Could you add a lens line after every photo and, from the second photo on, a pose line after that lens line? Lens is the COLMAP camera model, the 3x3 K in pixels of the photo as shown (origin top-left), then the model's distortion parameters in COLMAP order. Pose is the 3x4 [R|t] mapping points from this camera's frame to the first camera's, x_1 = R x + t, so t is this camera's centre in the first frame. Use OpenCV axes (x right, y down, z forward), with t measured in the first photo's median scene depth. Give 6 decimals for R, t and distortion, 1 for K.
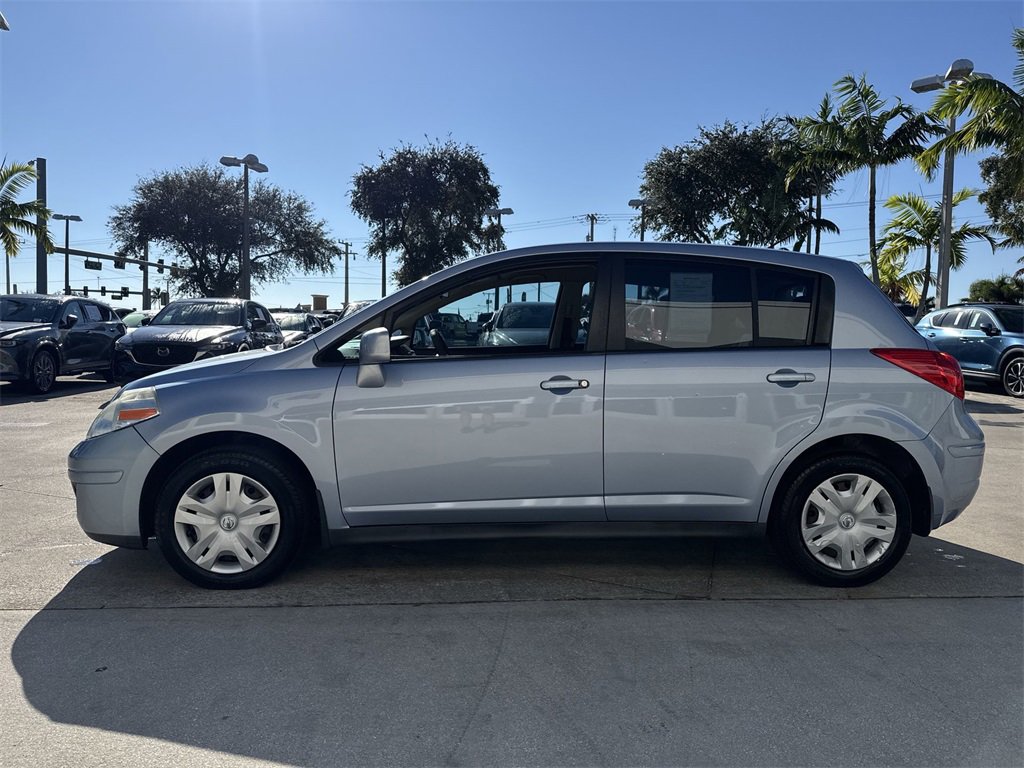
lens RADIAL K [[713.7, 0, 505.1], [0, 713.7, 383.3], [0, 0, 1]] dist [0.054114, -0.074610]
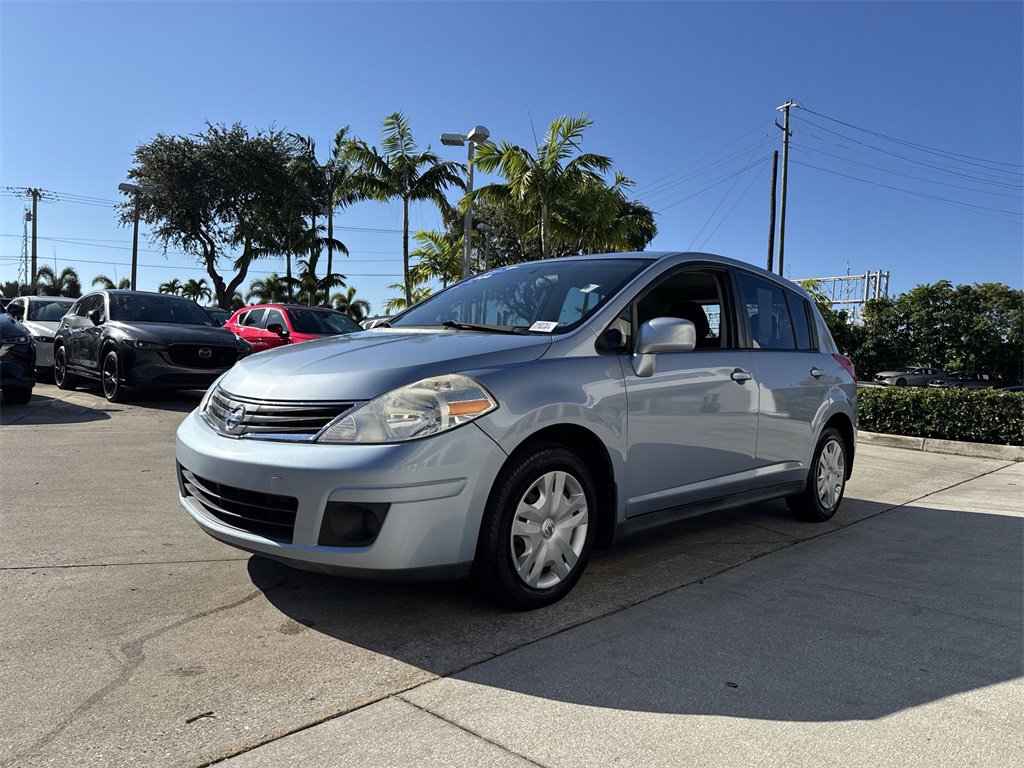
lens RADIAL K [[713.7, 0, 505.1], [0, 713.7, 383.3], [0, 0, 1]] dist [0.054114, -0.074610]
pose [[0.740972, 0.008338, 0.671484, -0.106783], [0.000177, 0.999920, -0.012612, 0.002912], [-0.671536, 0.009464, 0.740912, 0.041086]]
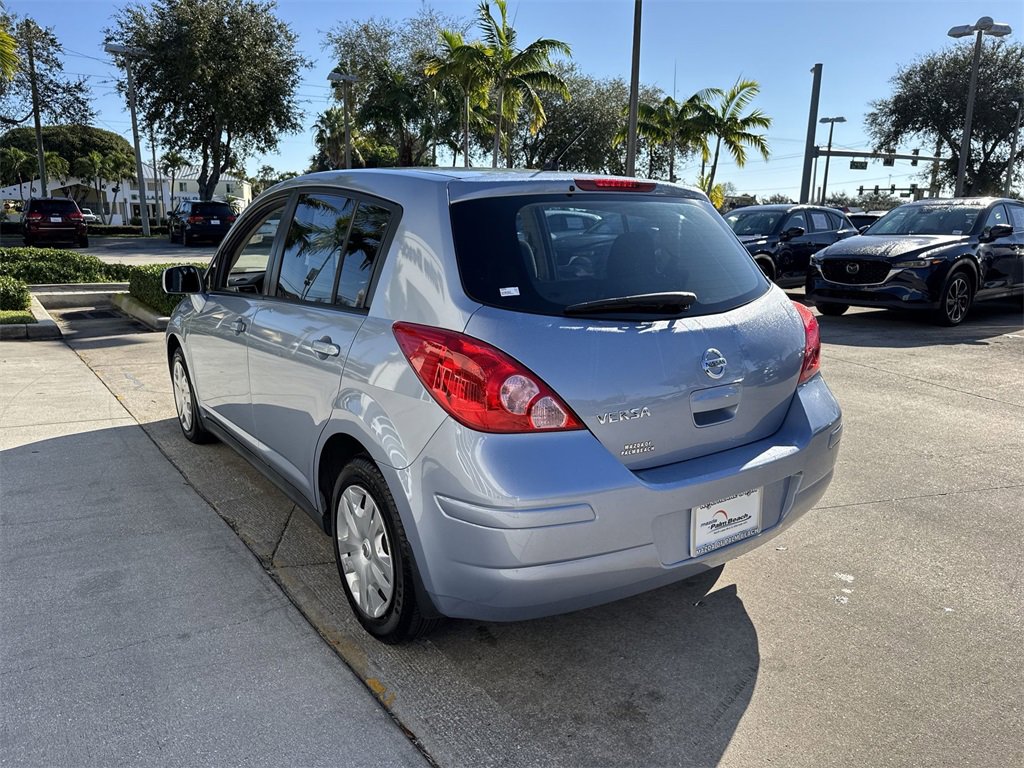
lens RADIAL K [[715.3, 0, 512.0], [0, 715.3, 384.0], [0, 0, 1]] dist [0.031496, -0.036805]
pose [[0.536986, 0.169120, -0.826465, 0.126117], [-0.052546, 0.984502, 0.167318, -0.011993], [0.841953, -0.046420, 0.537550, 0.081720]]
